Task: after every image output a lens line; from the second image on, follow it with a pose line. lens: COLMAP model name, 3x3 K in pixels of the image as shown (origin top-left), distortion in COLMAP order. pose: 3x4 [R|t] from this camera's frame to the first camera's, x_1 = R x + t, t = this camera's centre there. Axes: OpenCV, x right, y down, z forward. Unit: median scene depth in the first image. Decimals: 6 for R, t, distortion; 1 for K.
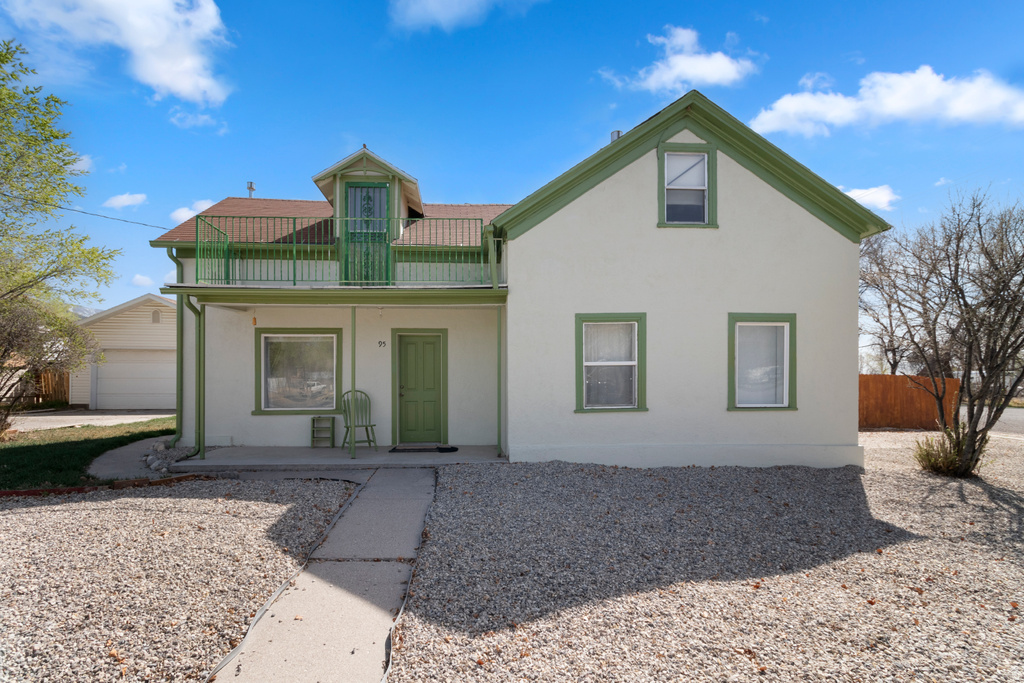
lens RADIAL K [[483.4, 0, 512.0], [0, 483.4, 341.5], [0, 0, 1]] dist [0.000676, 0.000143]
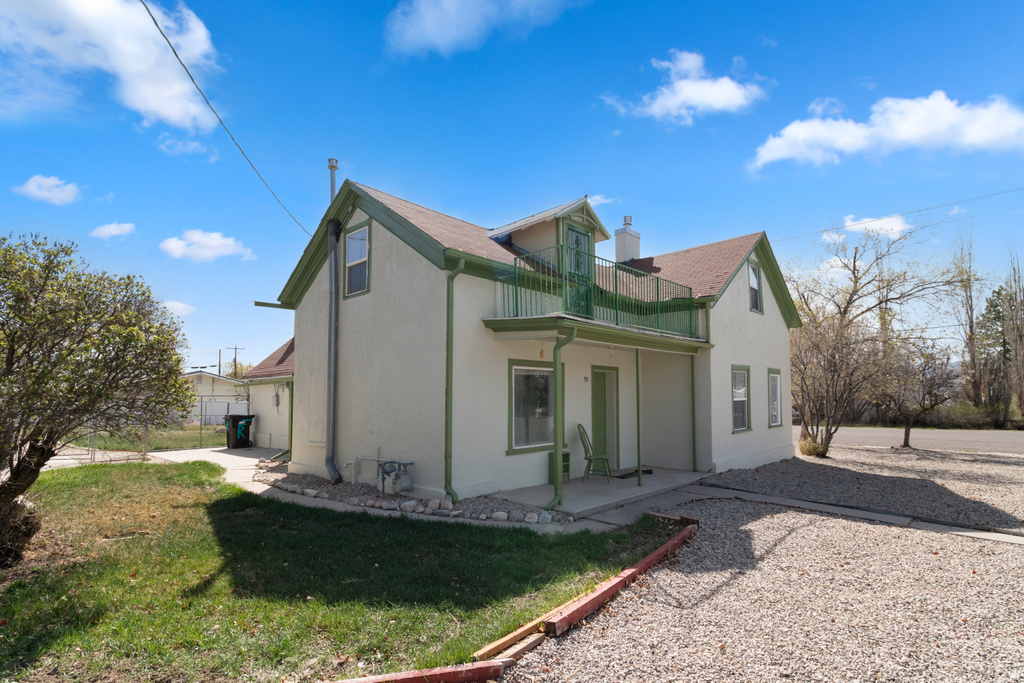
lens RADIAL K [[522.7, 0, 512.6], [0, 522.7, 364.4], [0, 0, 1]] dist [-0.012313, -0.000388]
pose [[0.725273, 0.049833, 0.686655, -1.137909], [-0.031258, 0.998732, -0.039465, 0.021609], [-0.687751, 0.007160, 0.725911, 0.279908]]
